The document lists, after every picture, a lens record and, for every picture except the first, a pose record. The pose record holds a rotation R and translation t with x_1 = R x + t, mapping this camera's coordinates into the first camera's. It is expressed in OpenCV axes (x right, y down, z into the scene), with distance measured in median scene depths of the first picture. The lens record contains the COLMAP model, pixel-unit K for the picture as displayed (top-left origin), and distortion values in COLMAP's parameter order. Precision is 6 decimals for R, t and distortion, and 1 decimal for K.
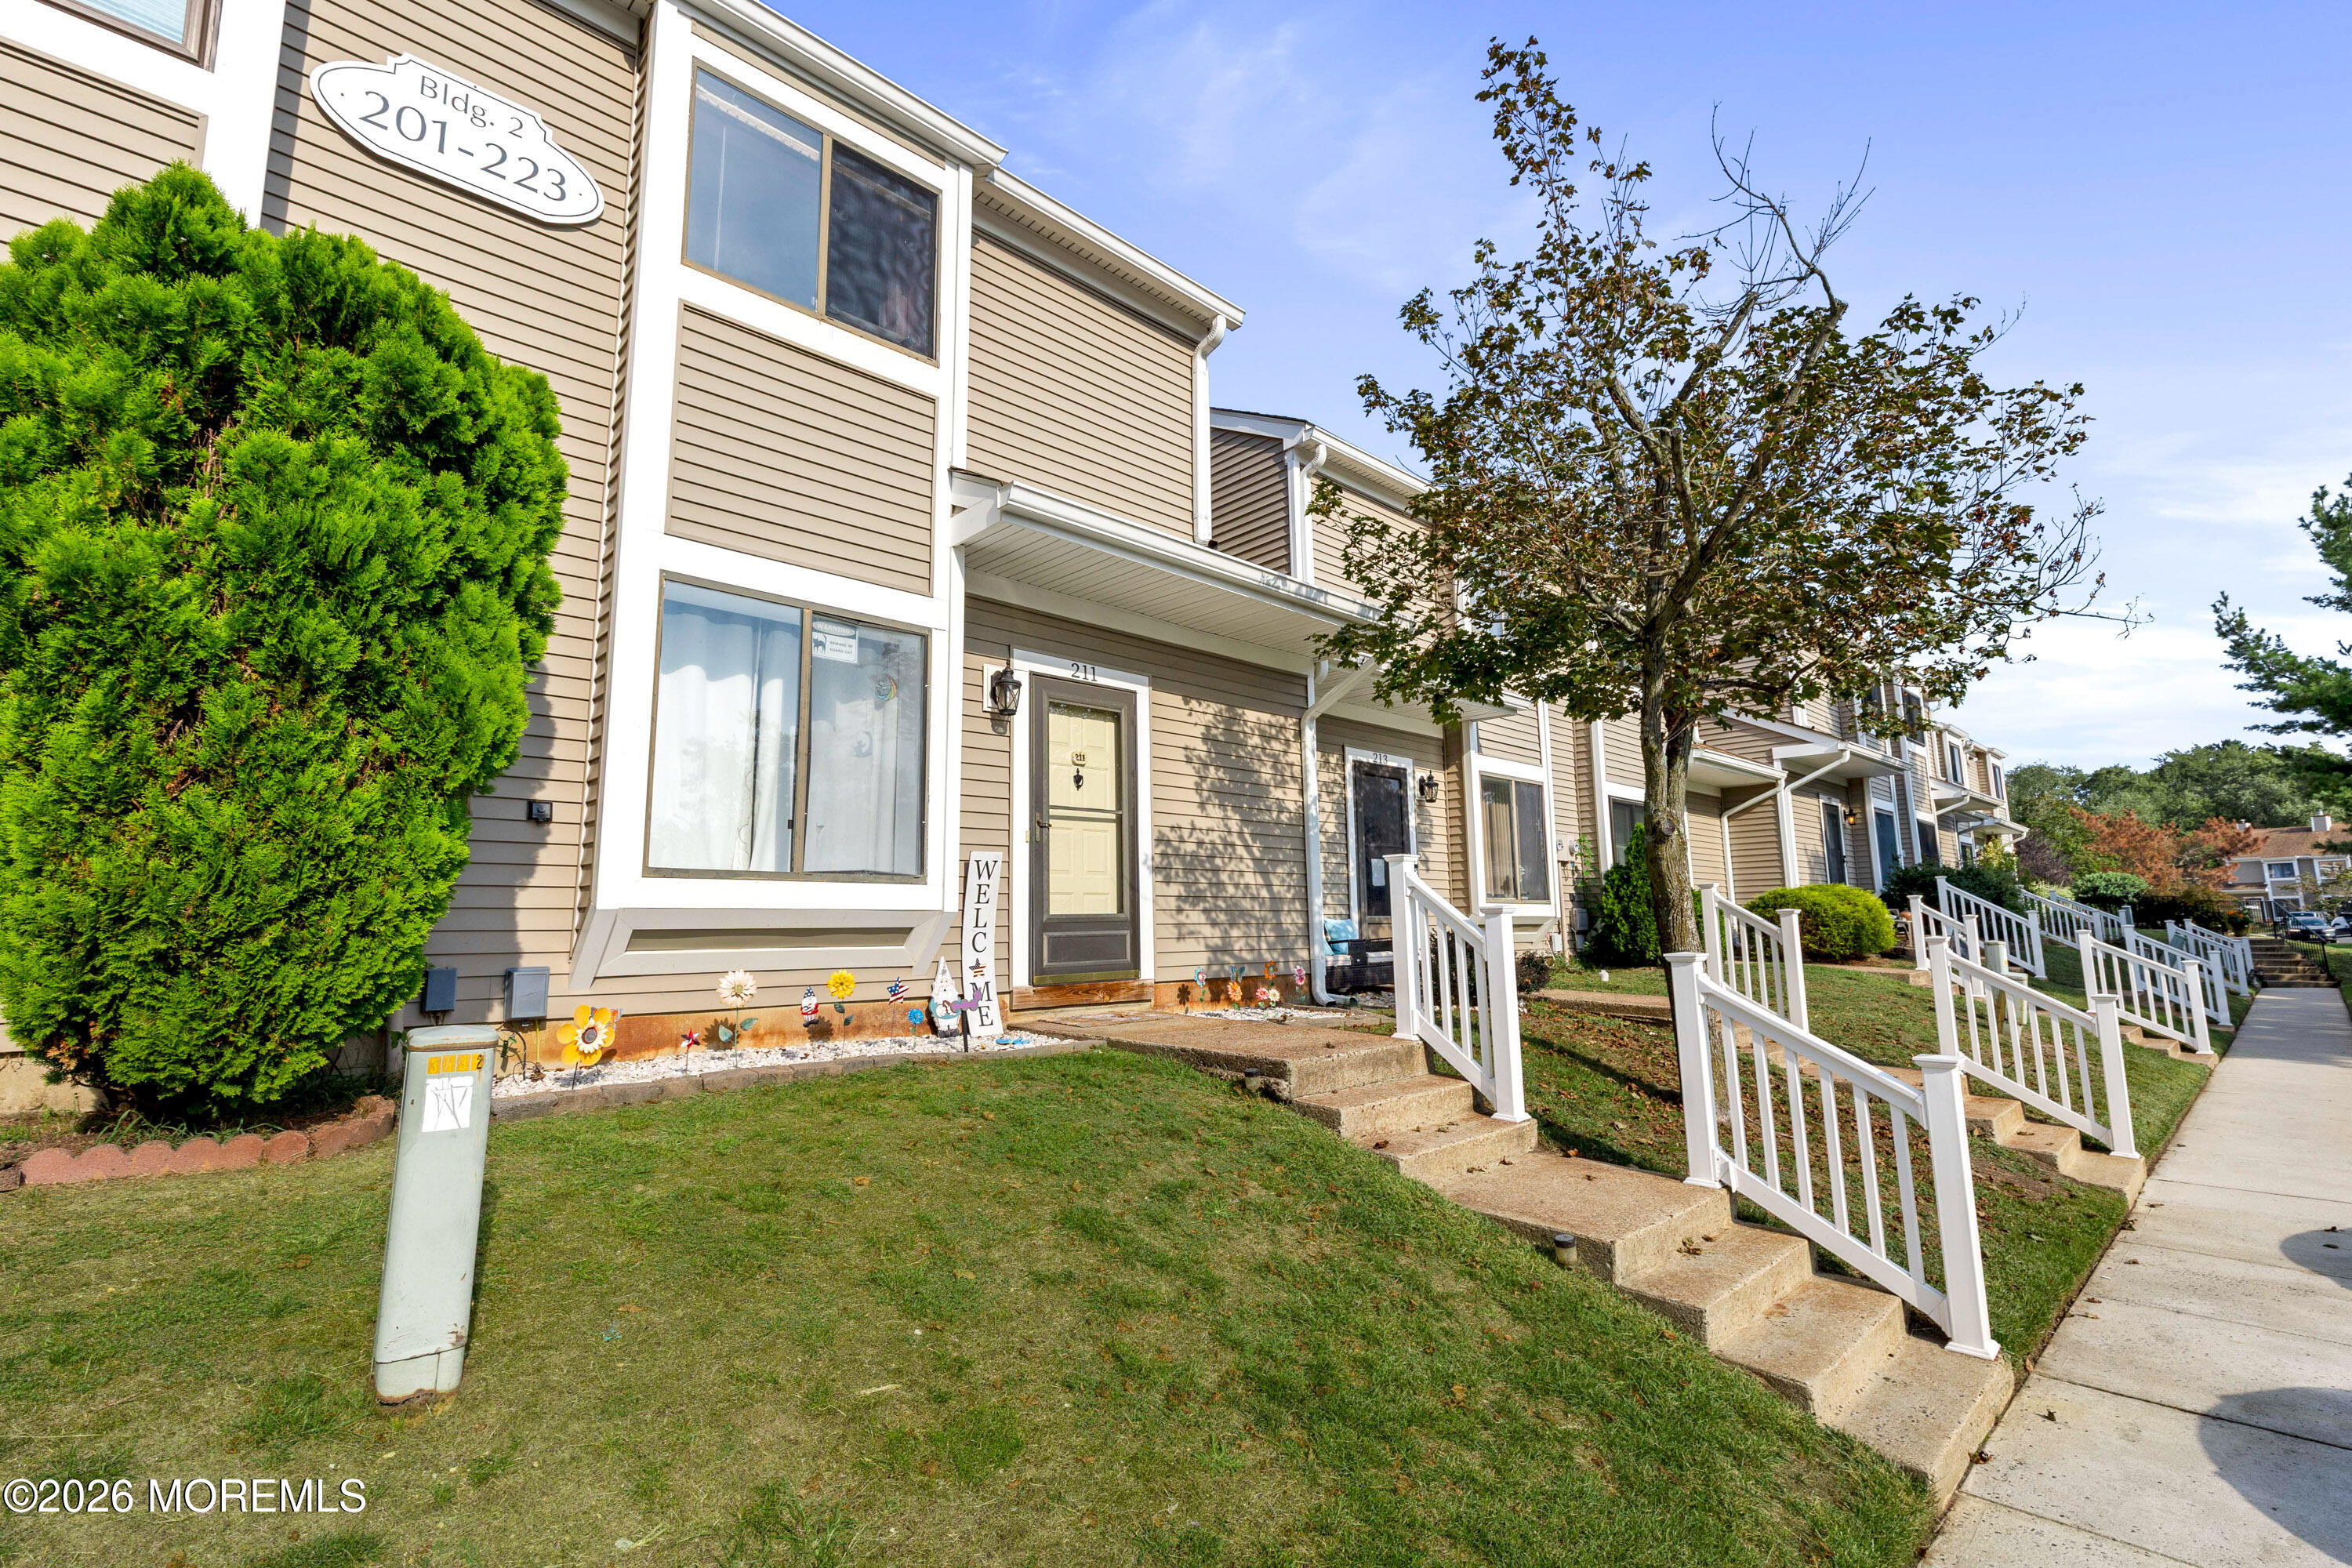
lens RADIAL K [[1067.8, 0, 1186.5], [0, 1067.8, 765.4], [0, 0, 1]] dist [0.009211, -0.001008]
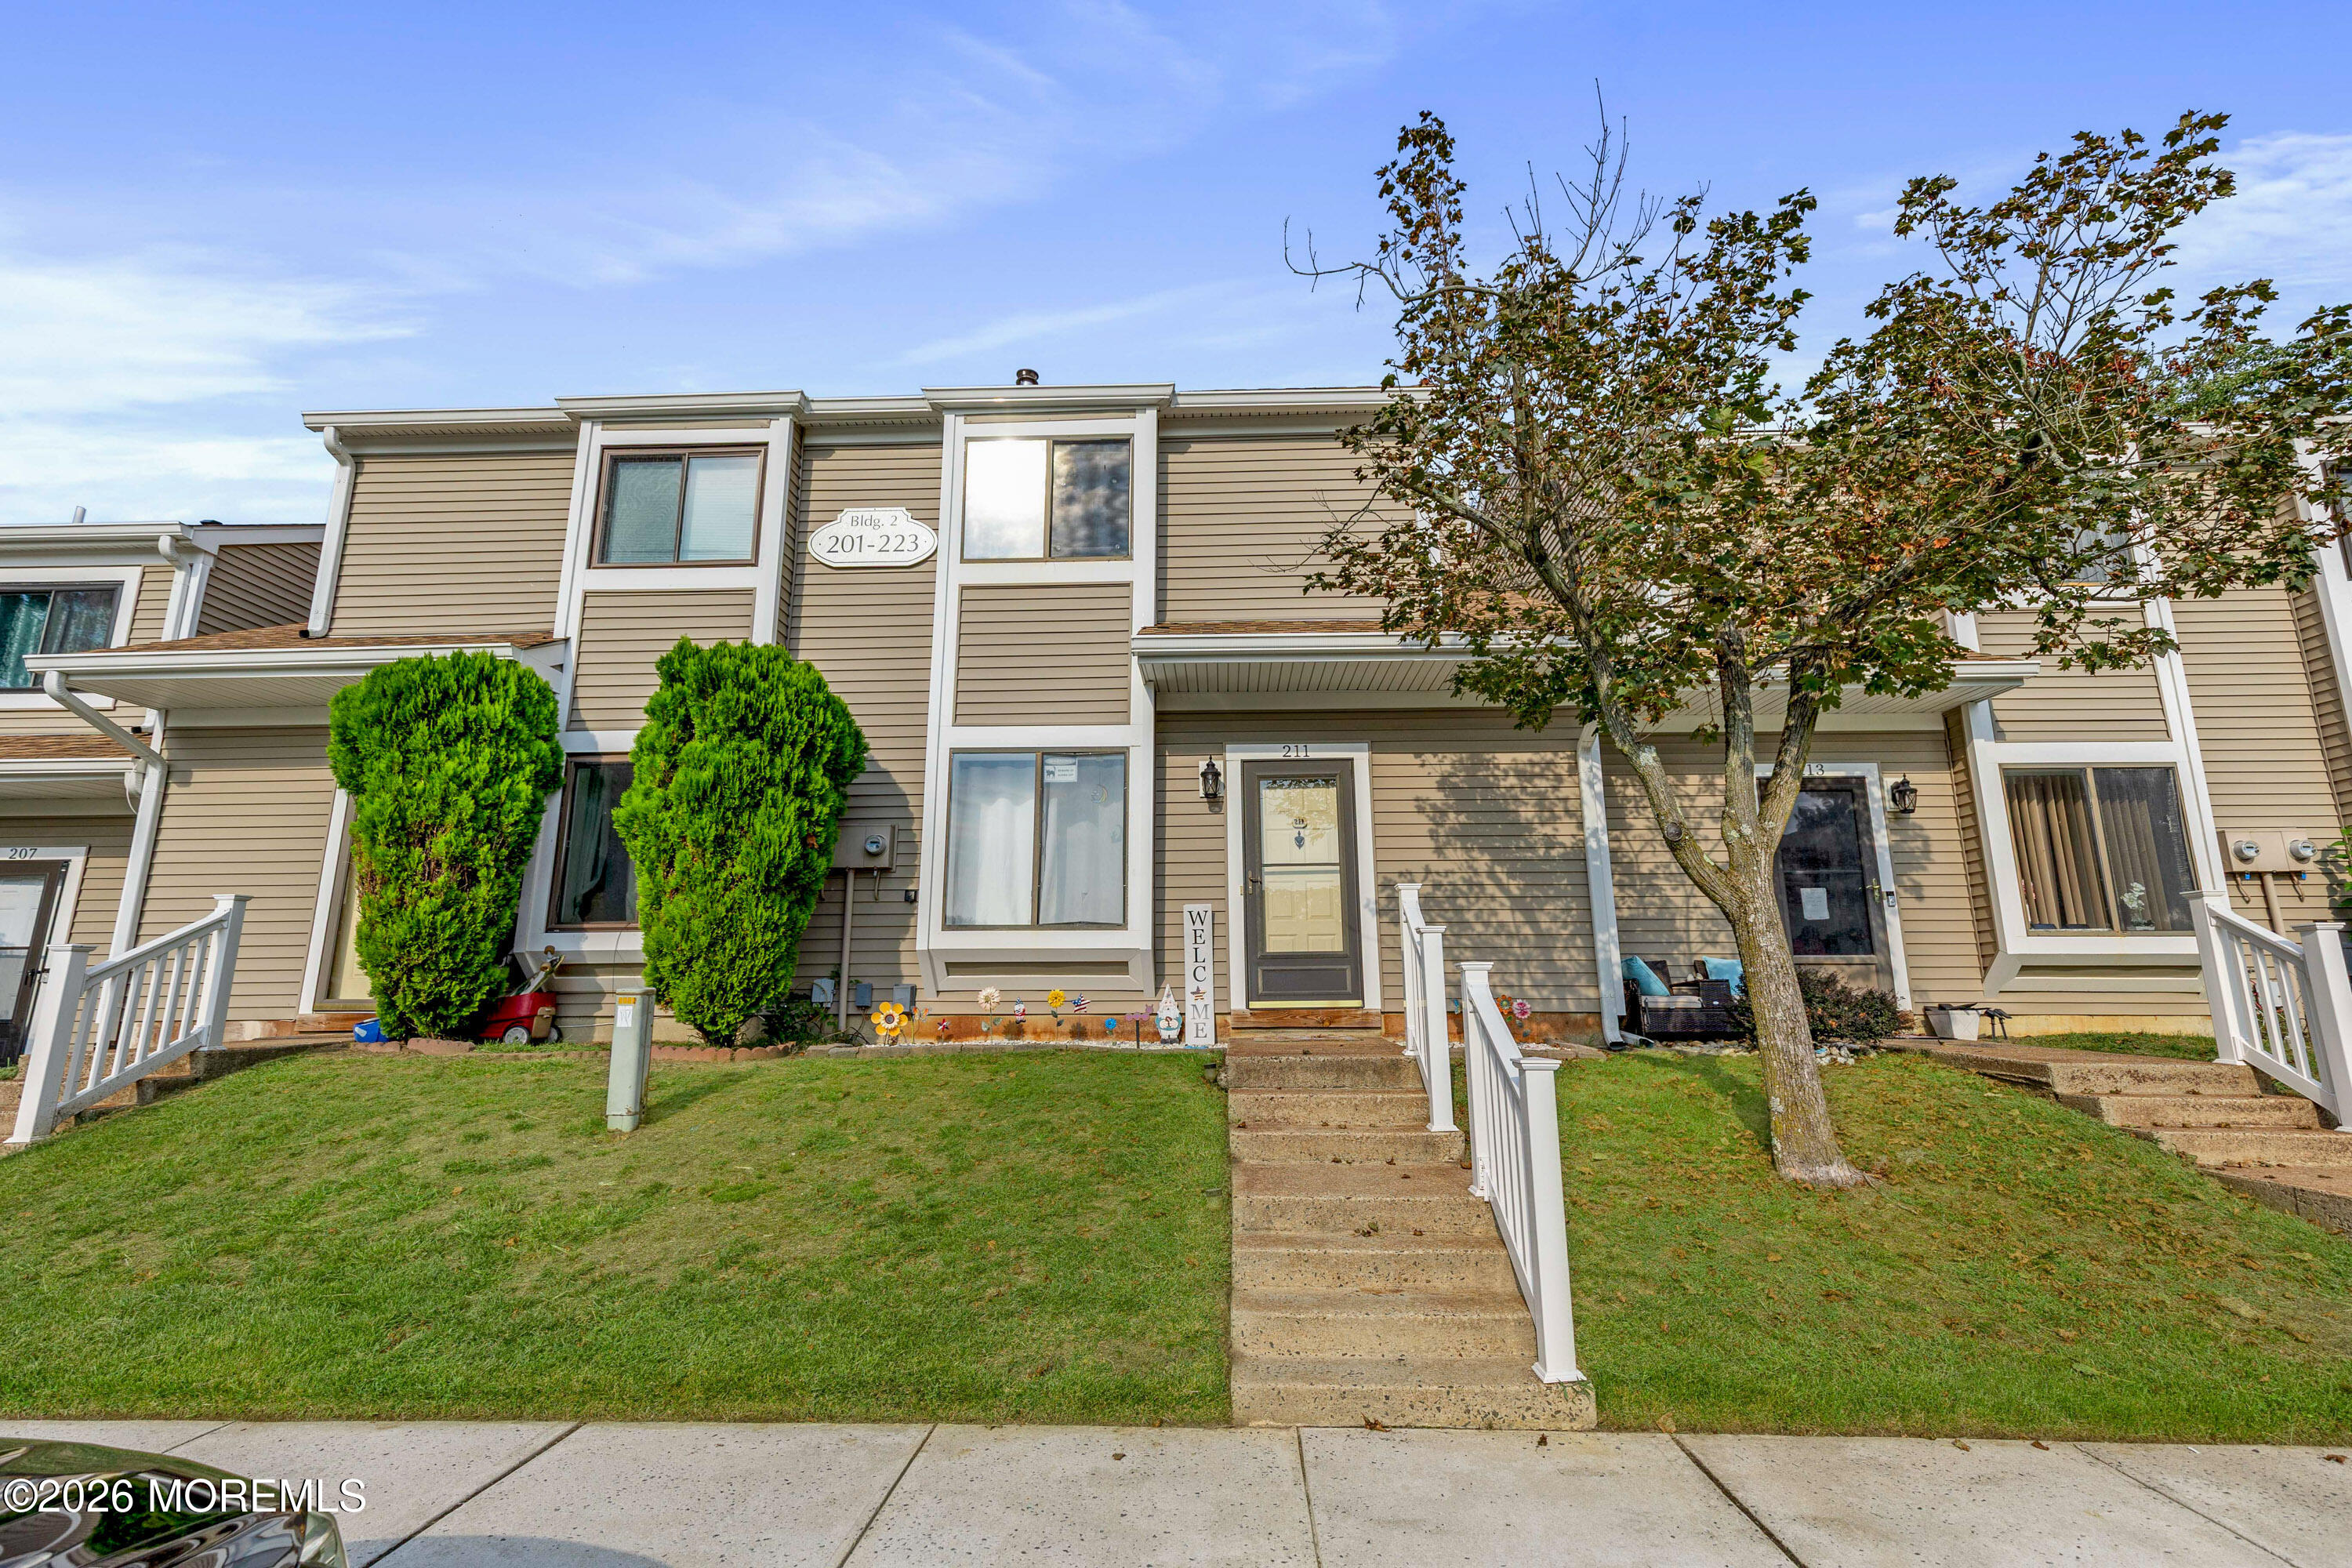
lens RADIAL K [[1081.1, 0, 1174.8], [0, 1081.1, 758.3], [0, 0, 1]] dist [0.024667, -0.000096]
pose [[0.682945, -0.155998, -0.713618, 0.674659], [0.104008, 0.987743, -0.116384, 0.048674], [0.723027, 0.005262, 0.690800, 0.052639]]
